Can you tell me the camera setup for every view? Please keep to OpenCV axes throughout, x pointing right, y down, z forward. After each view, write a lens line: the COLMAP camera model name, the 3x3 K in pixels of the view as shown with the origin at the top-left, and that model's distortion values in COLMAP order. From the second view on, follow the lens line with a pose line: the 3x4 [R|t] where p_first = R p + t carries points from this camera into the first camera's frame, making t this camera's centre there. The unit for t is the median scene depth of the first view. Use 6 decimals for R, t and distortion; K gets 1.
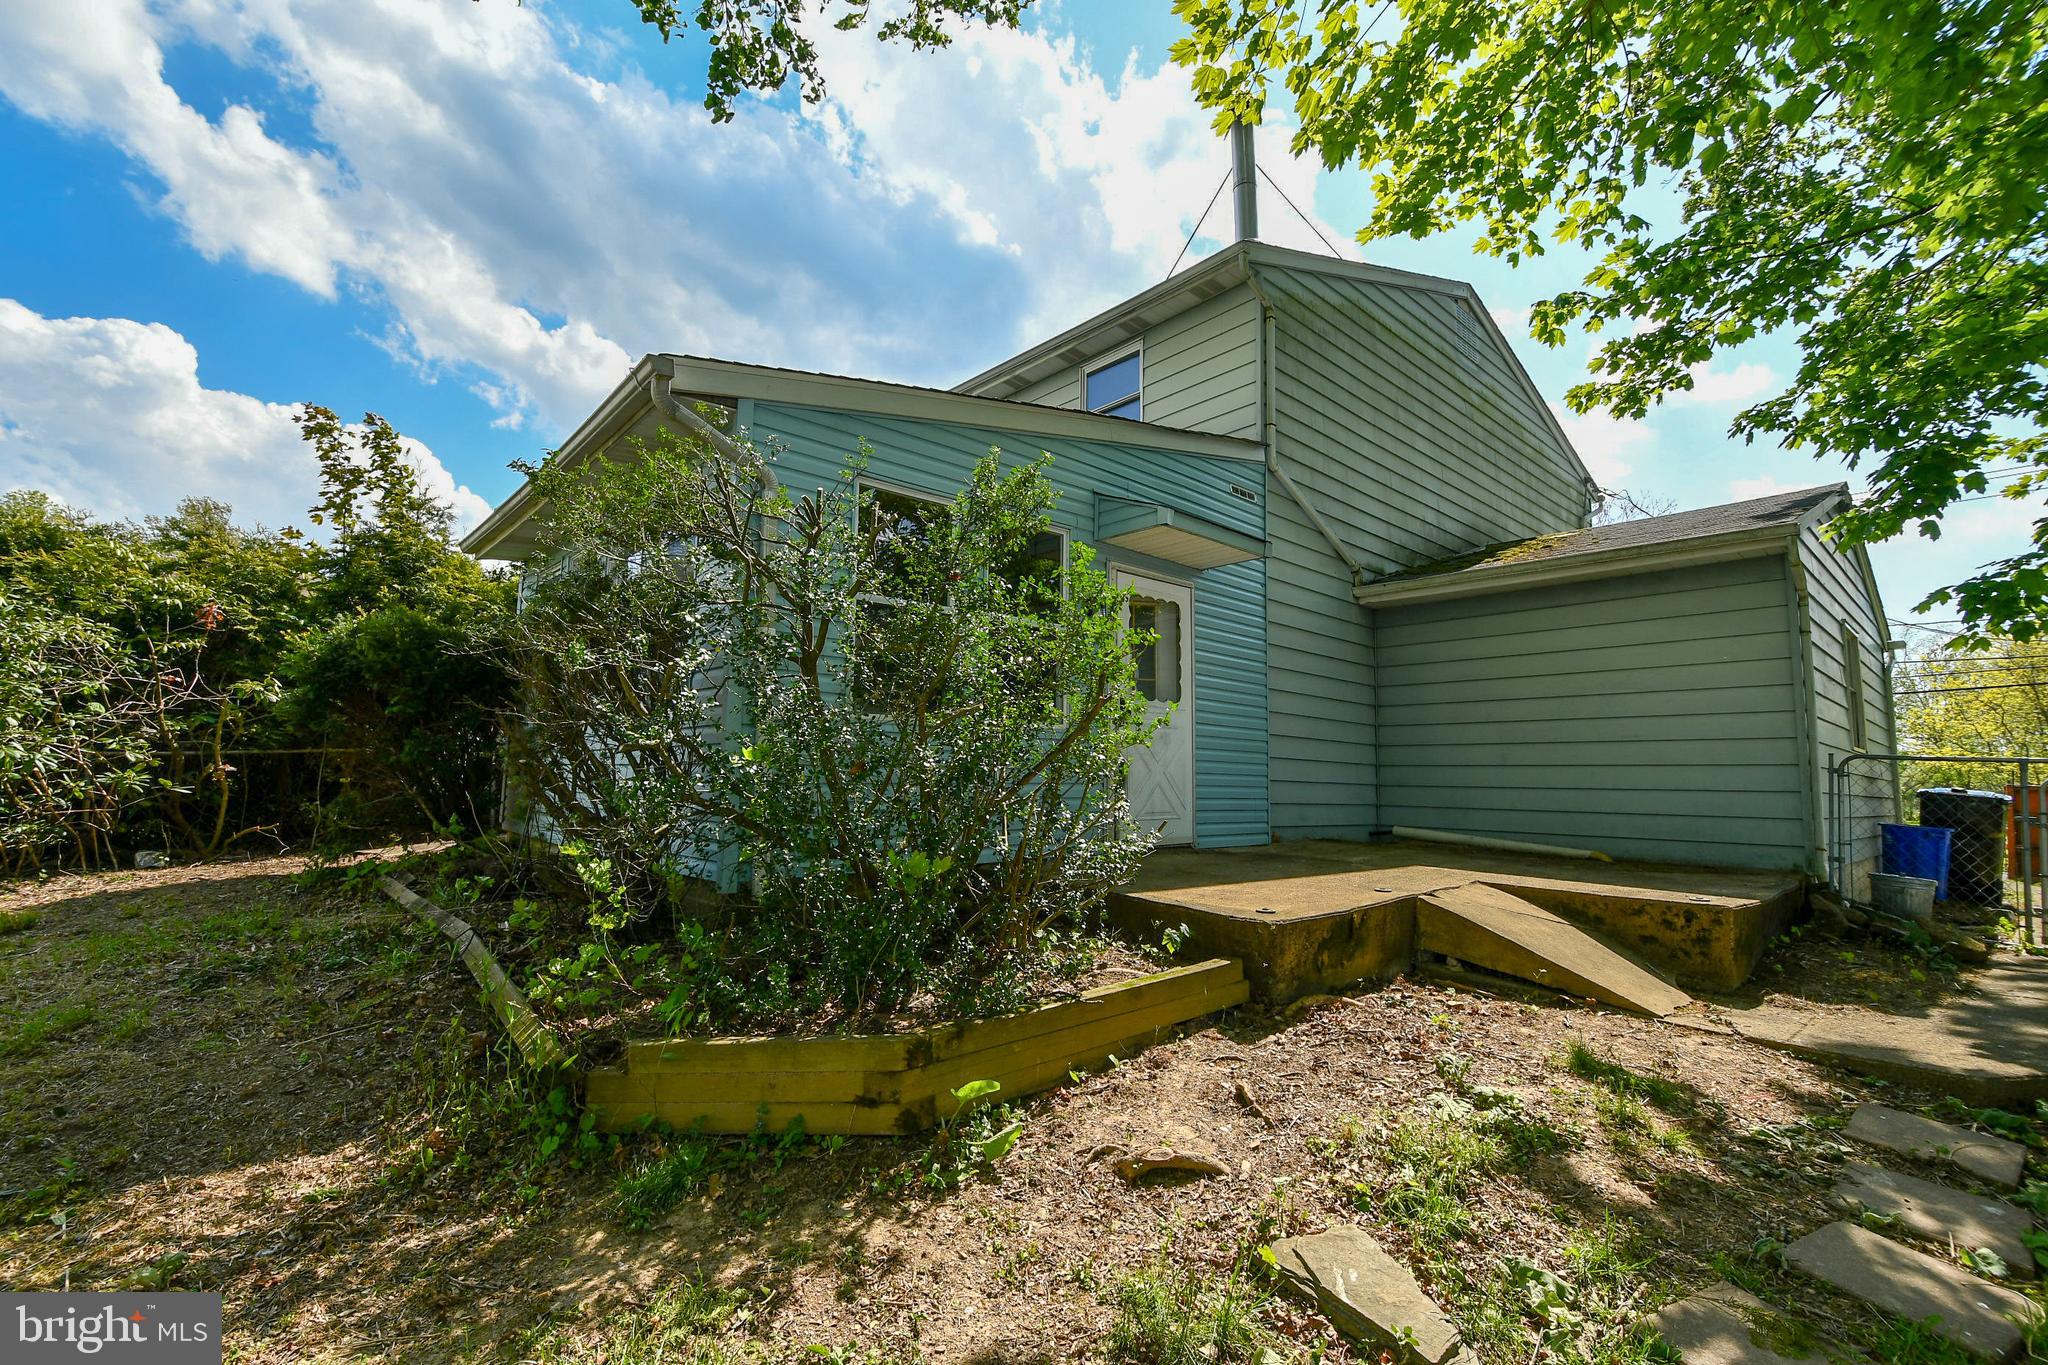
lens RADIAL K [[891.3, 0, 1022.1], [0, 891.3, 676.6], [0, 0, 1]] dist [0.000594, -0.004533]
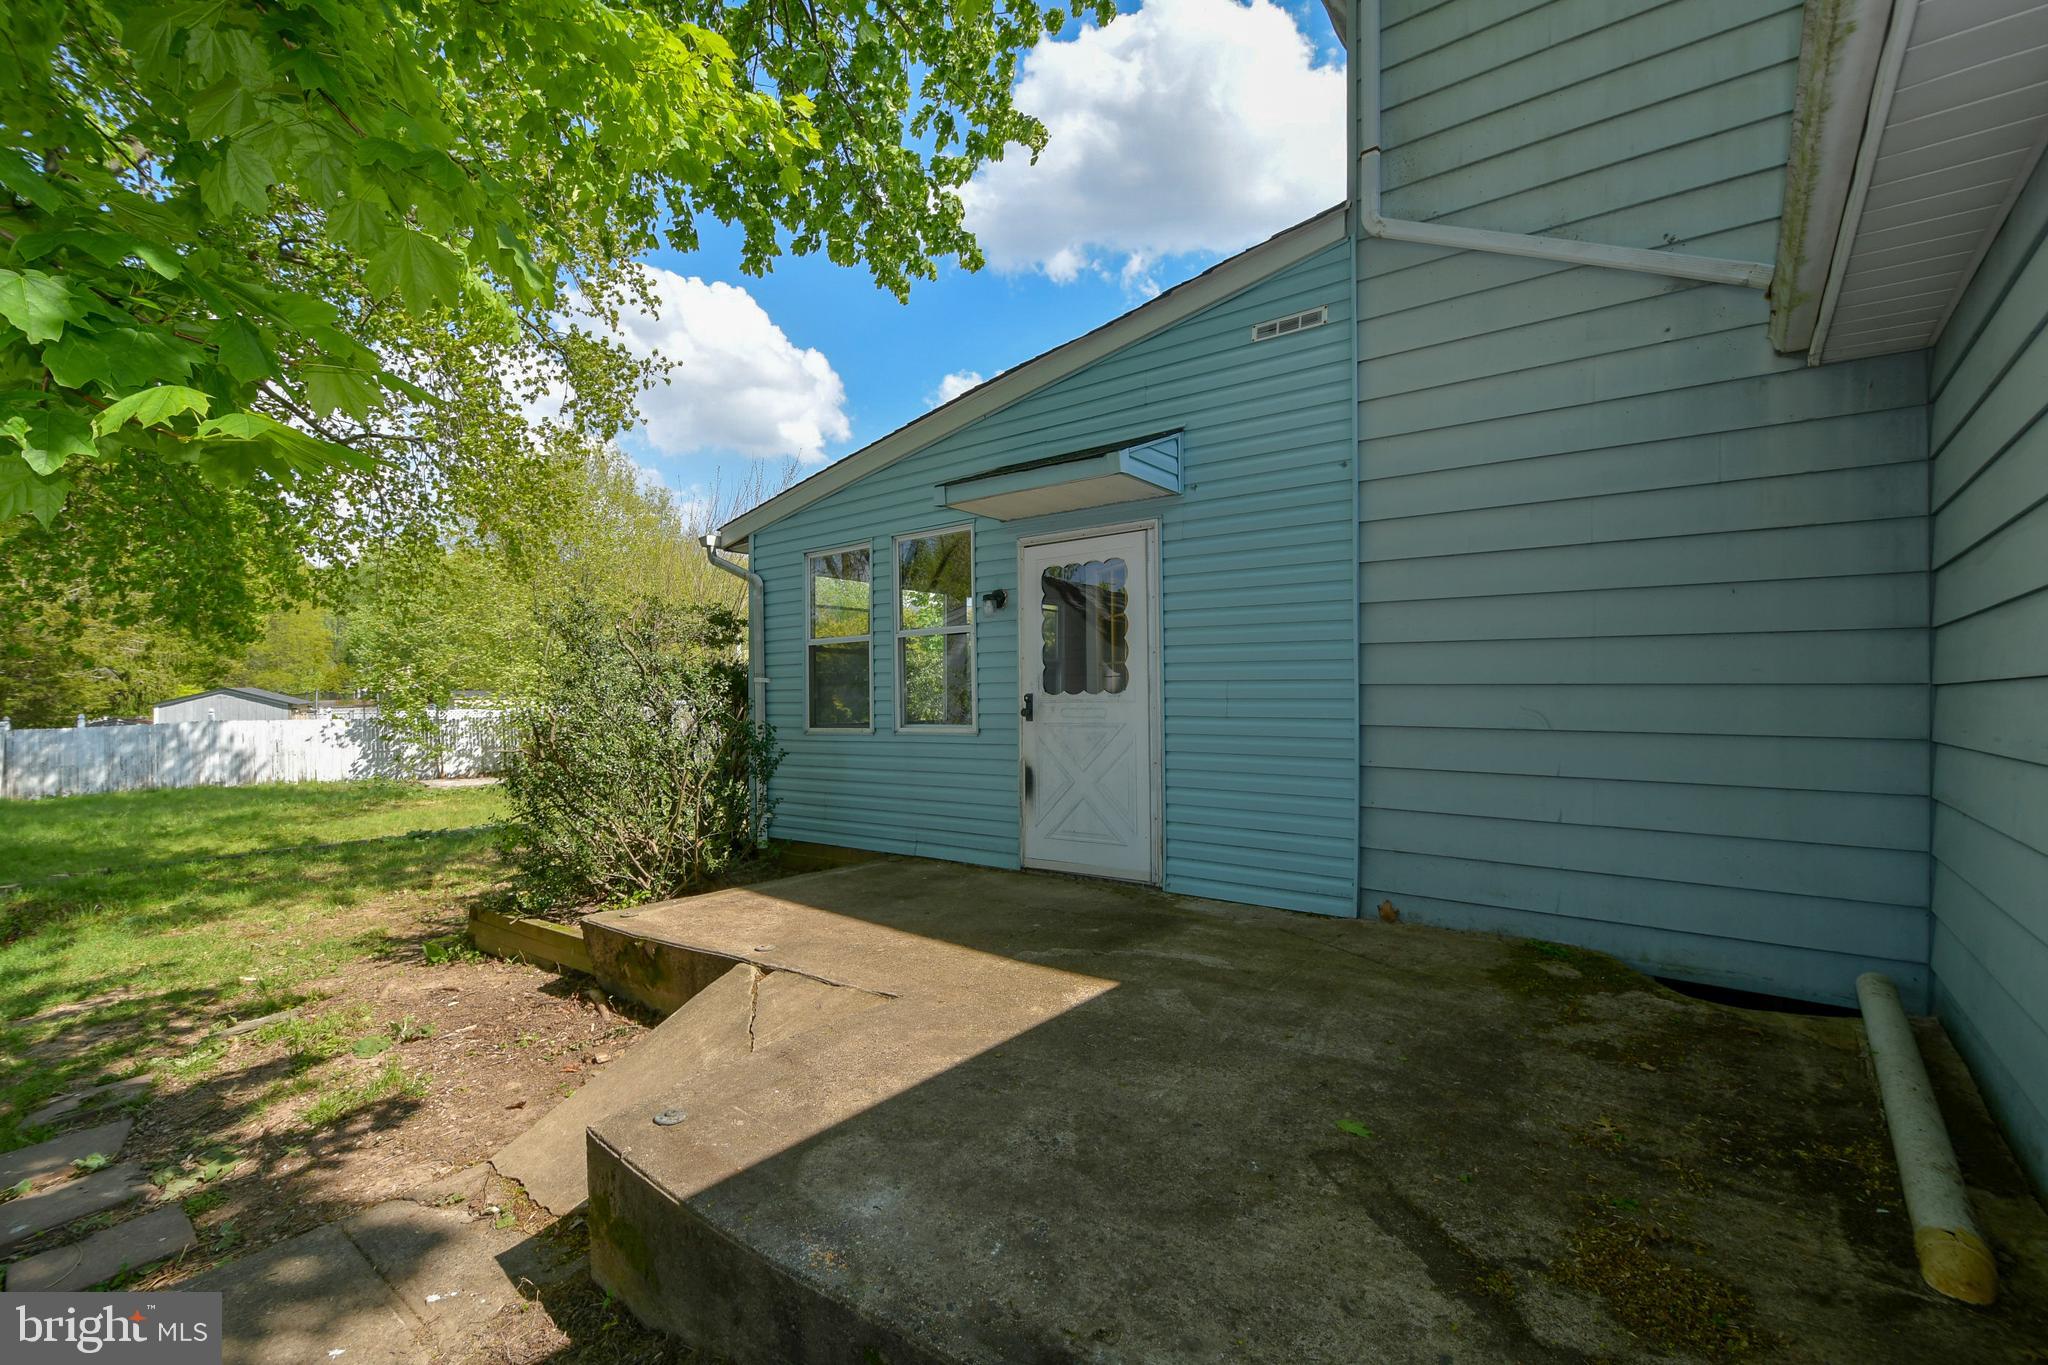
lens RADIAL K [[891.3, 0, 1022.0], [0, 891.3, 695.4], [0, 0, 1]] dist [0.000594, -0.004533]
pose [[0.182362, -0.015233, -0.983113, 0.910461], [0.121947, 0.992510, 0.007242, 0.015497], [0.975640, -0.121208, 0.182854, 0.789267]]
